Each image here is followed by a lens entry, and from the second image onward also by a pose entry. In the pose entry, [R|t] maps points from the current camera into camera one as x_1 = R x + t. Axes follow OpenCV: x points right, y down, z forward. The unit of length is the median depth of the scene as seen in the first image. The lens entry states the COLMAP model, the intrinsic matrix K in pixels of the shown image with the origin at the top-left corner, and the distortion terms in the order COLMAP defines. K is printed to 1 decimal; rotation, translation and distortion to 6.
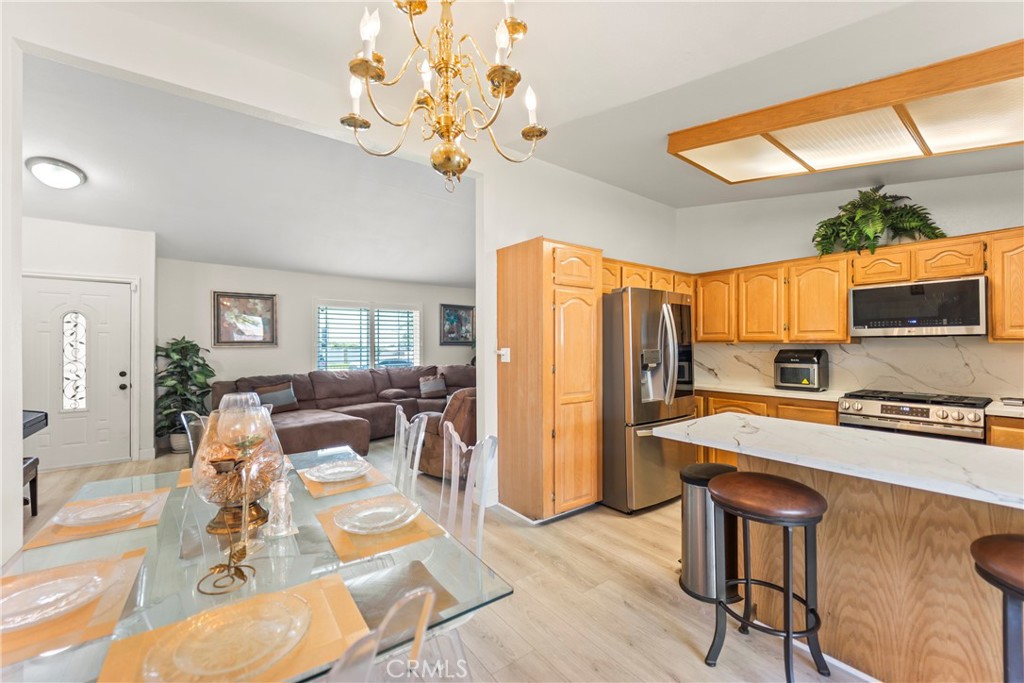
lens RADIAL K [[407.8, 0, 514.2], [0, 407.8, 340.8], [0, 0, 1]] dist [0.001743, -0.004462]
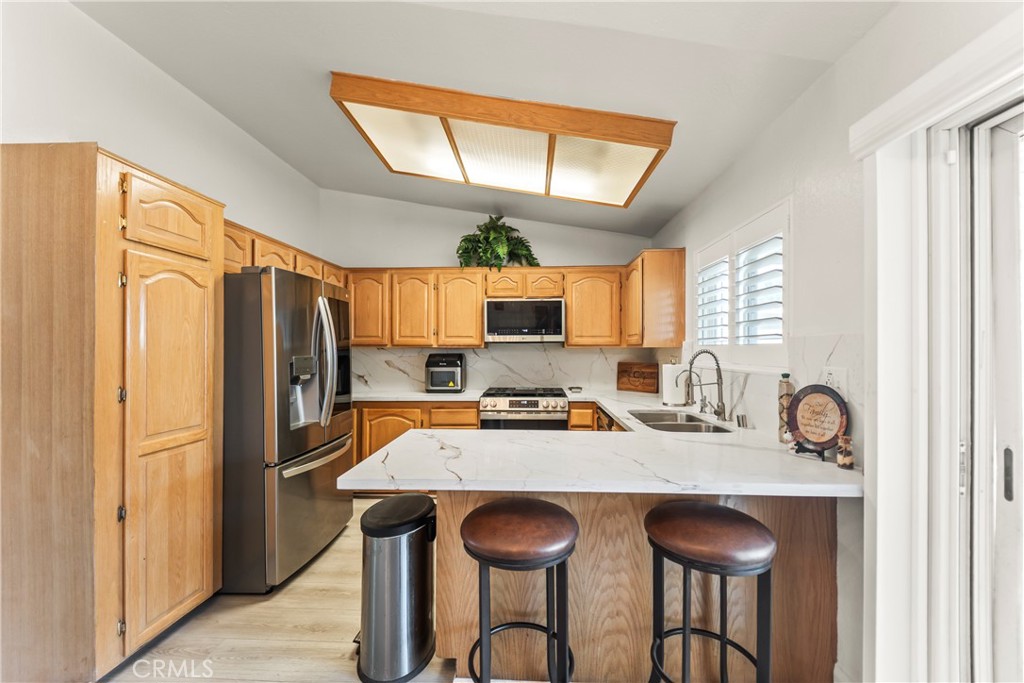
lens RADIAL K [[407.8, 0, 517.6], [0, 407.8, 346.2], [0, 0, 1]] dist [0.001743, -0.004462]
pose [[0.640243, 0.005848, 0.768150, 0.016393], [-0.007889, 0.999968, -0.001038, 0.001489], [-0.768132, -0.005395, 0.640269, 0.228333]]
